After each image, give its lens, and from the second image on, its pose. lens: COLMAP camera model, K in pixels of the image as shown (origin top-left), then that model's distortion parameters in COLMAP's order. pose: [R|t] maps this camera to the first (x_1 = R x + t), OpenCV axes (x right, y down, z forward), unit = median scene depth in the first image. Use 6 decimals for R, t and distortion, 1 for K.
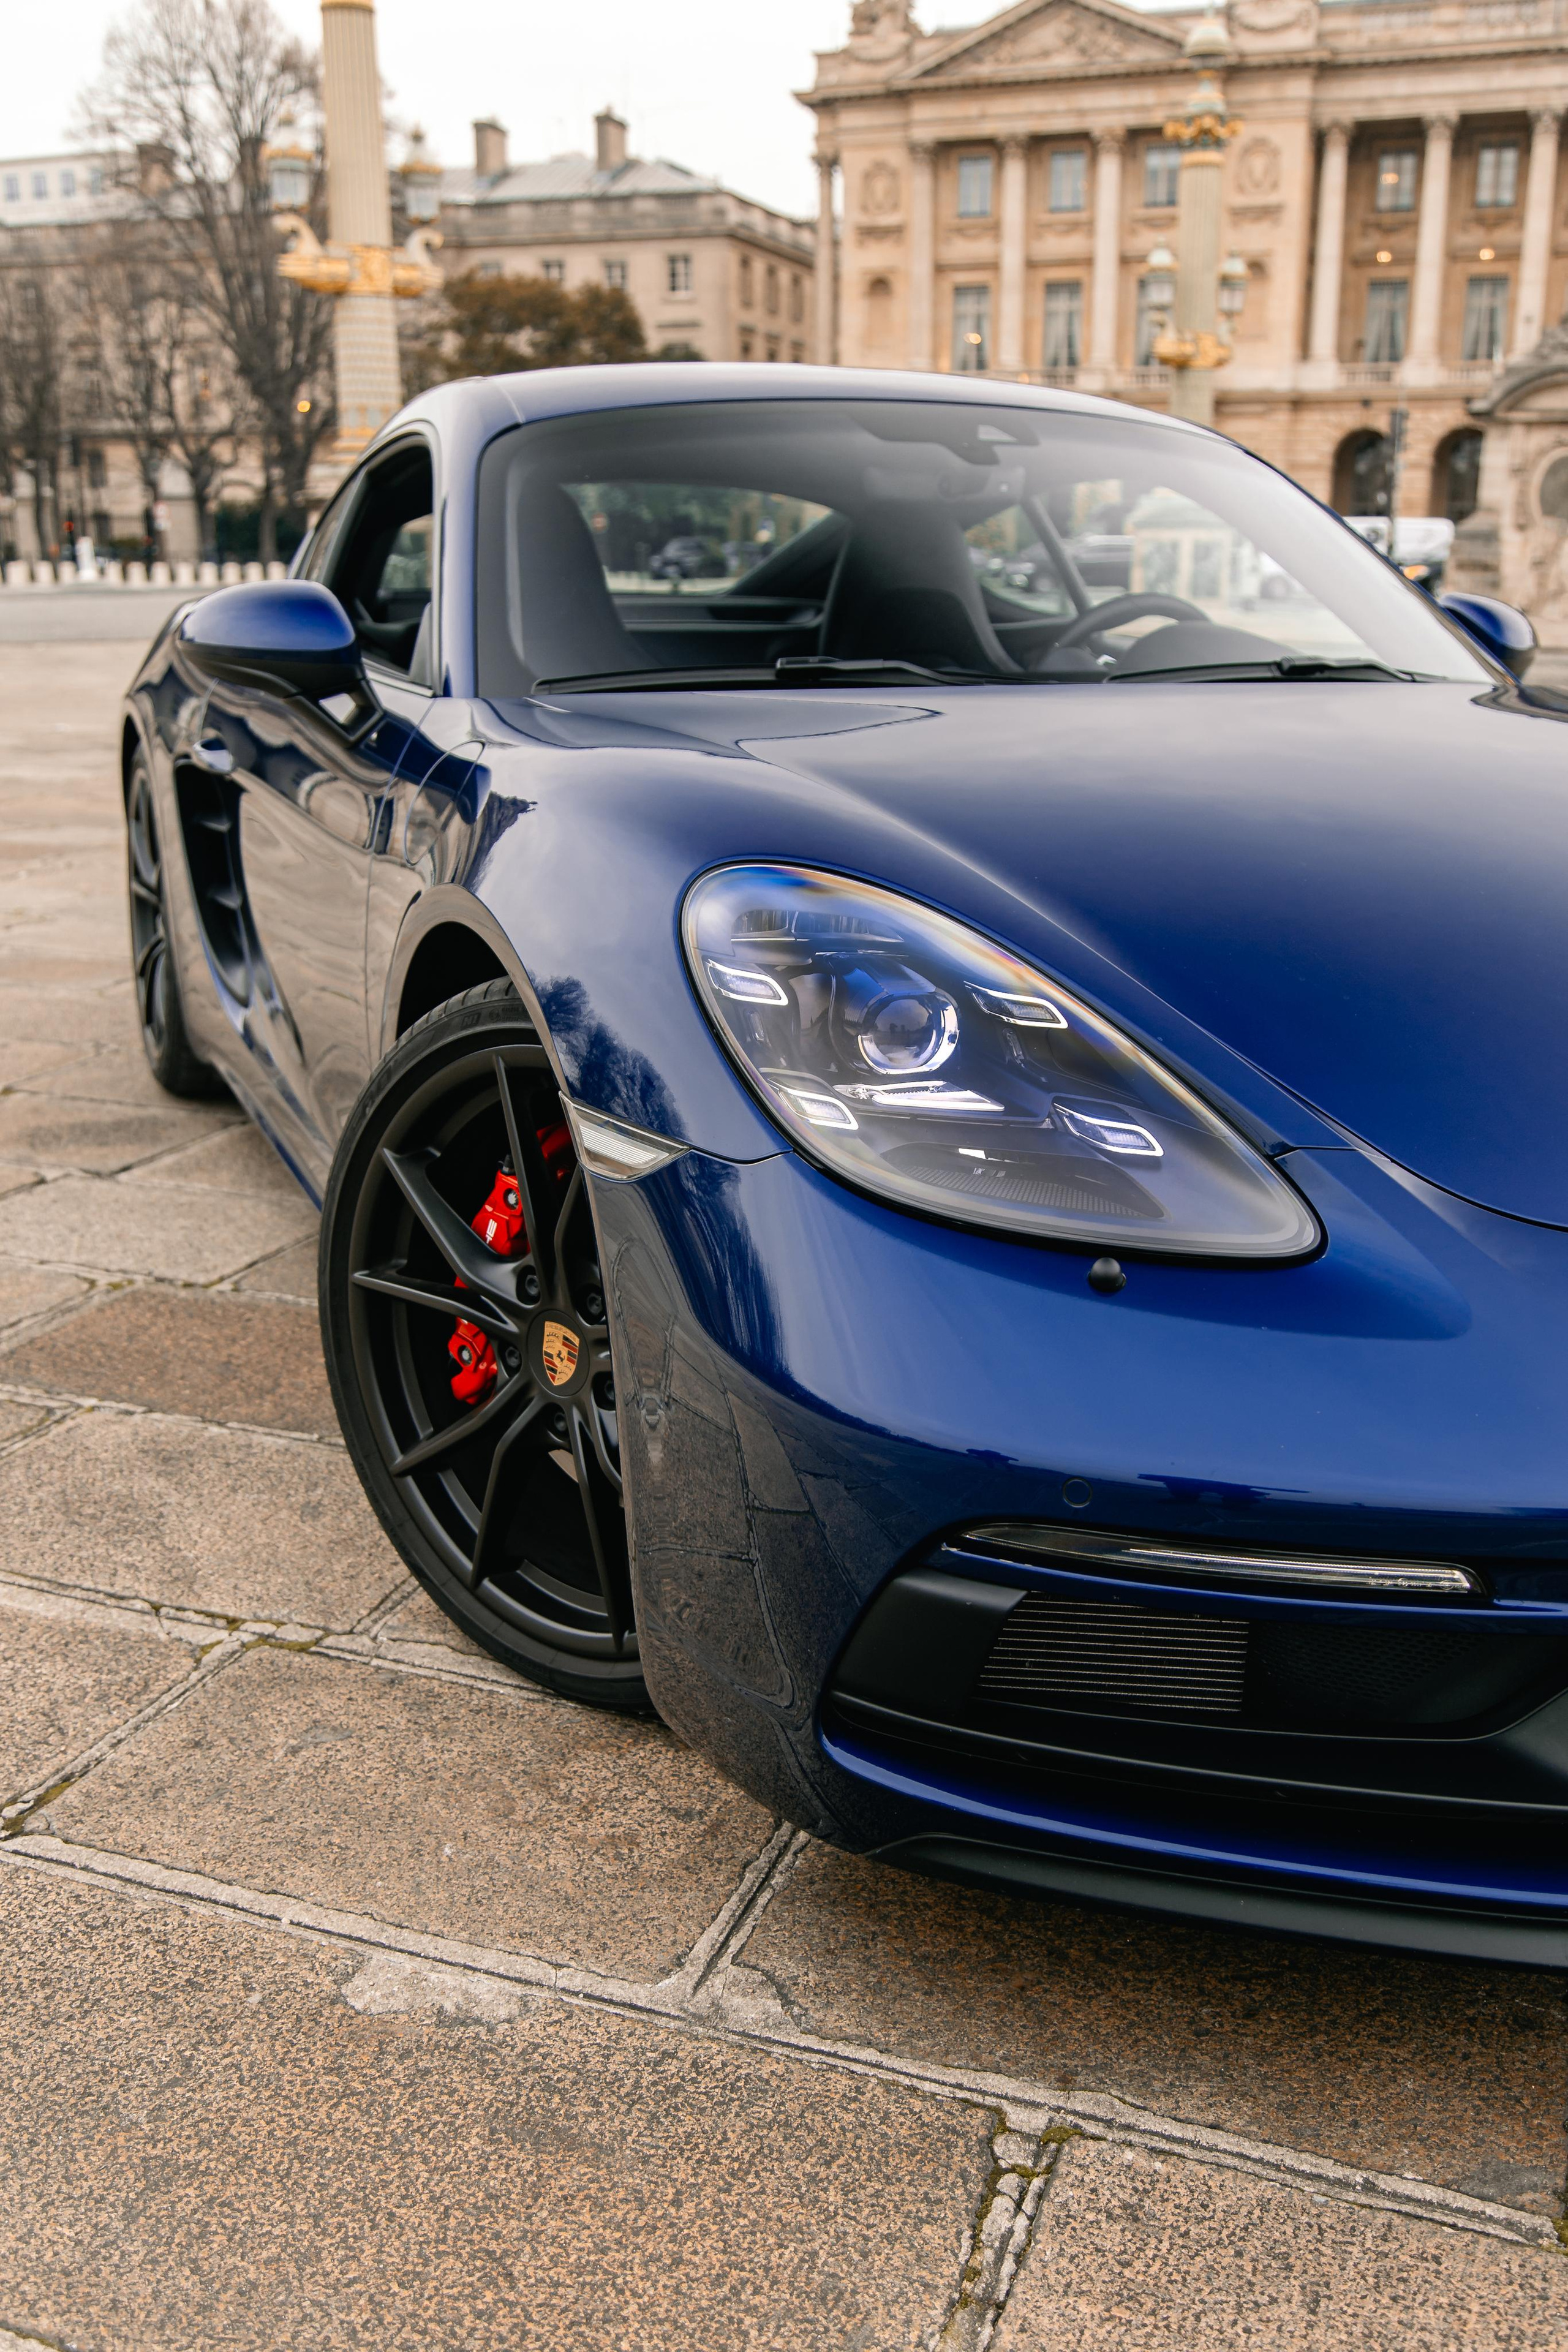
lens RADIAL K [[2192.2, 0, 796.1], [0, 2192.2, 1197.2], [0, 0, 1]] dist [-0.010170, 0.000000]
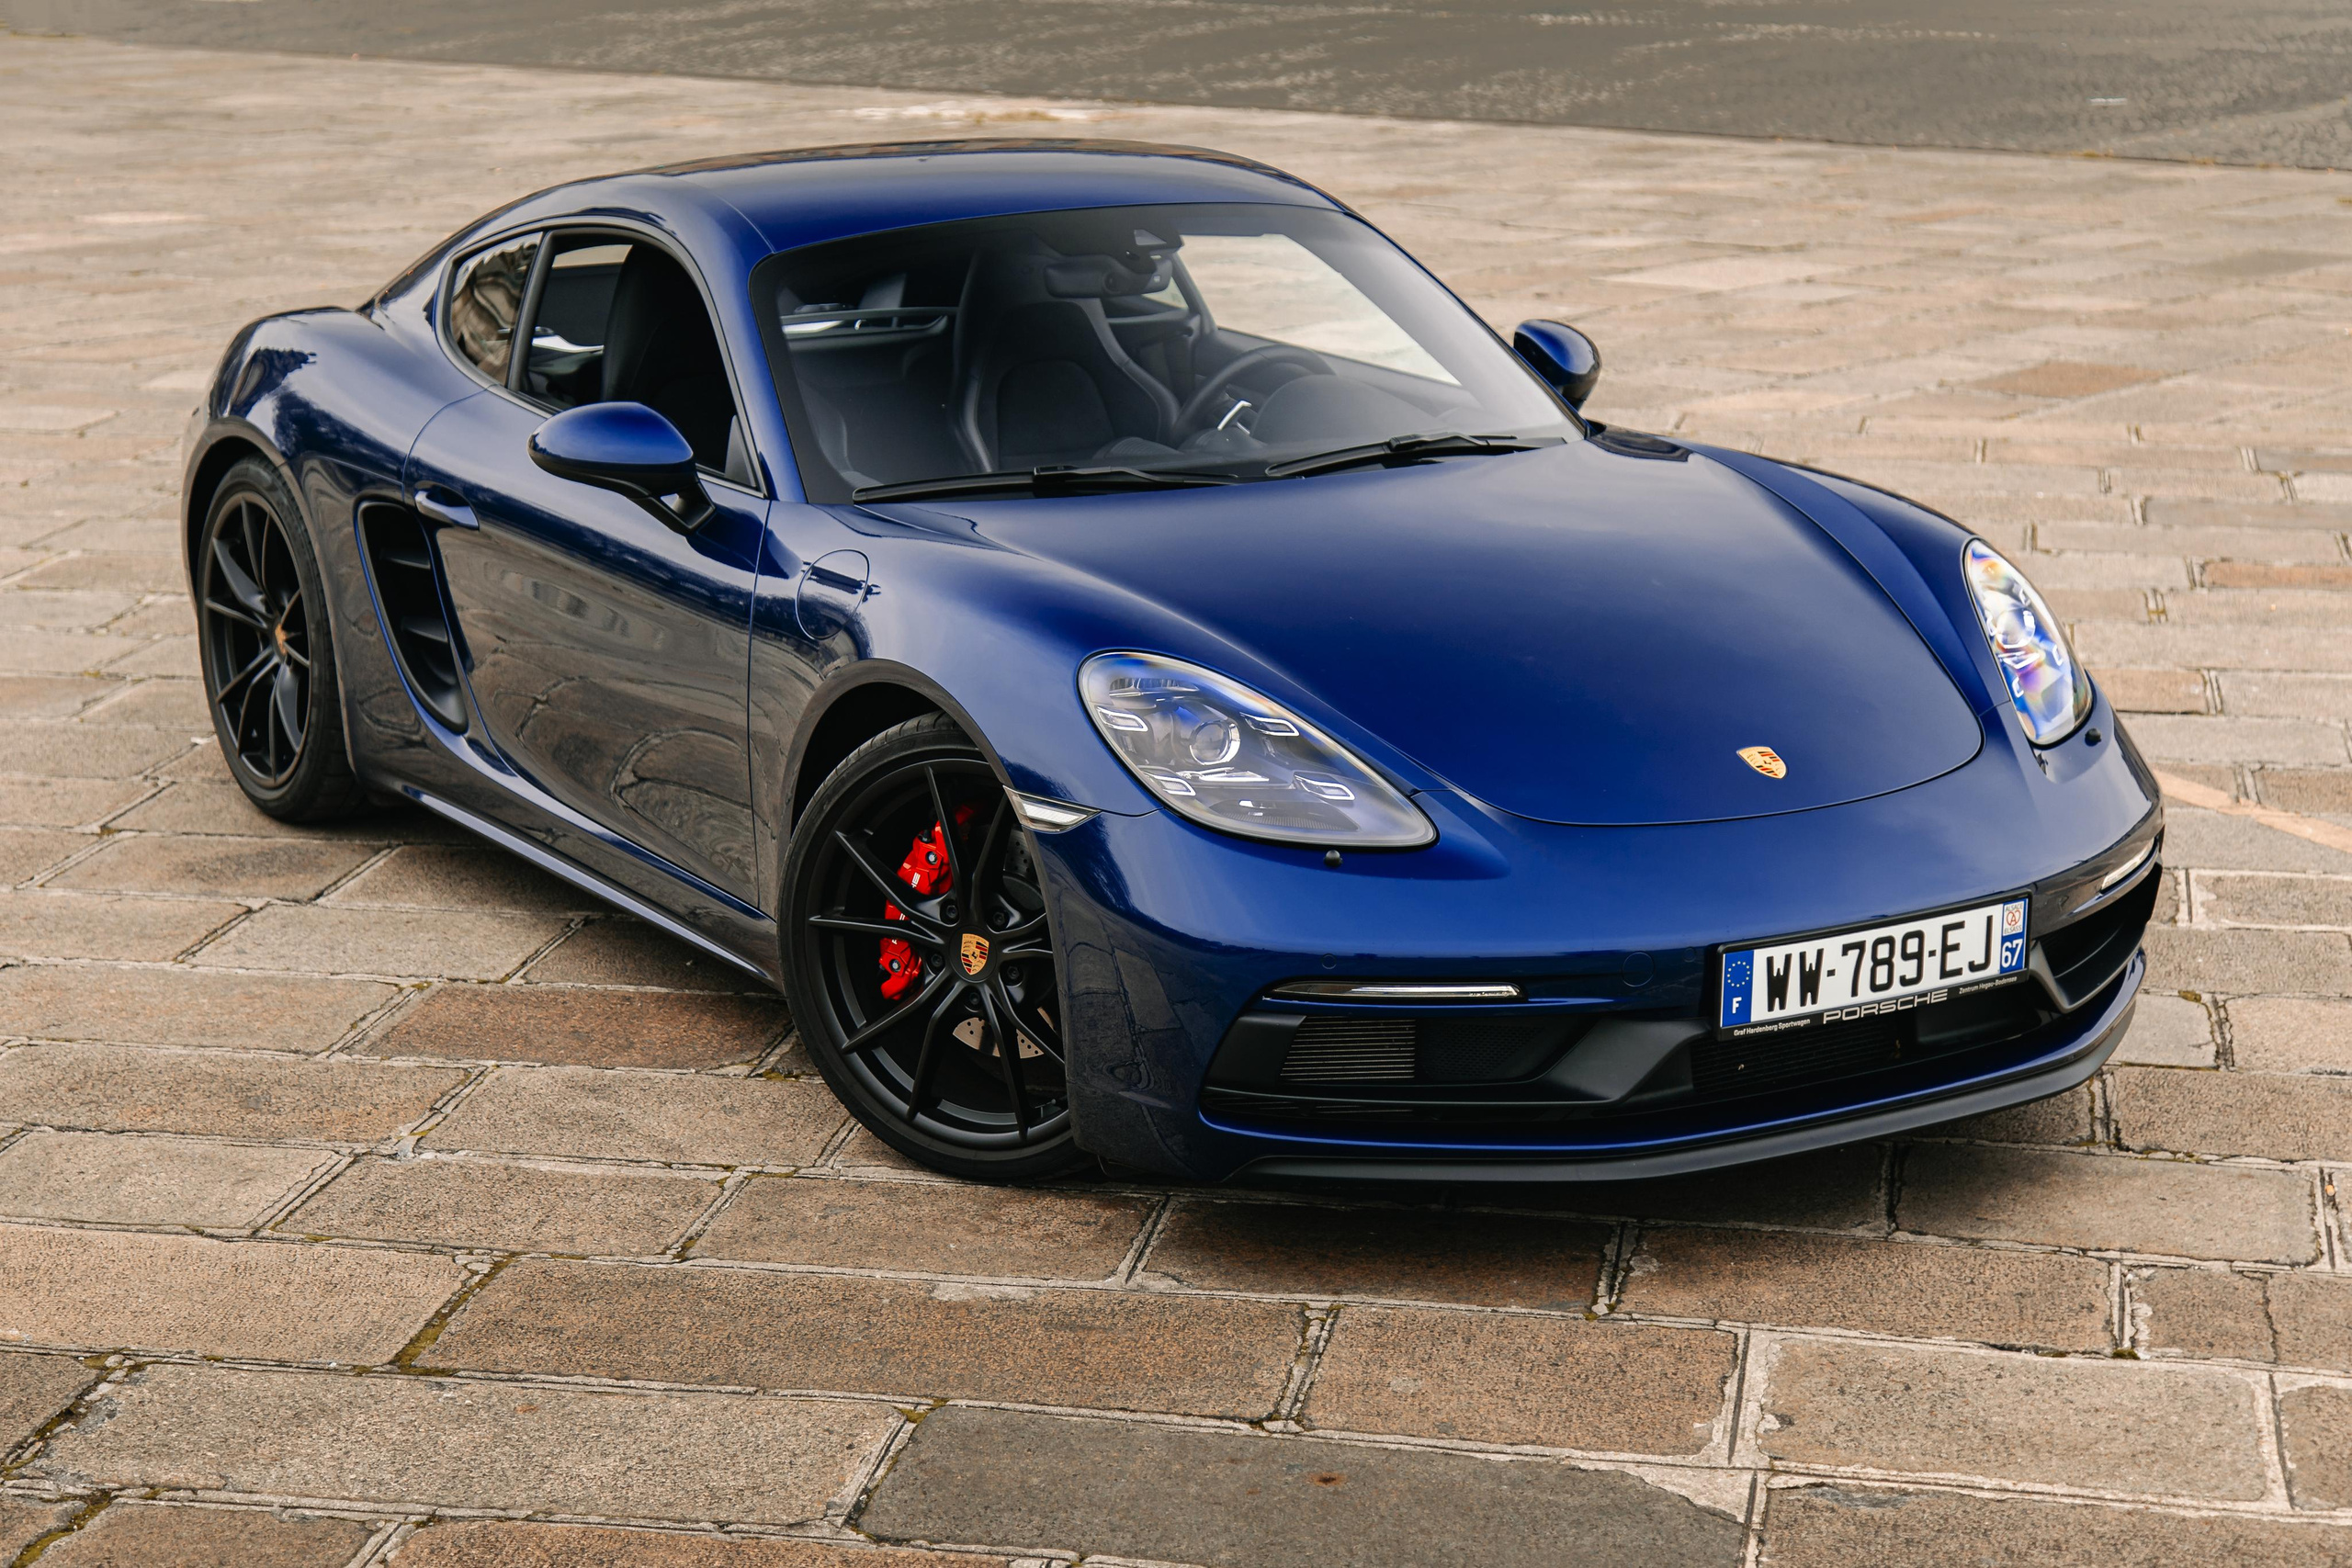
lens RADIAL K [[4404.4, 0, 1173.6], [0, 4404.4, 780.0], [0, 0, 1]] dist [0.046960, 0.000000]
pose [[0.984900, -0.059672, 0.162514, -0.462313], [0.066989, 0.996955, -0.039922, 0.081312], [-0.159637, 0.050206, 0.985898, -2.093029]]
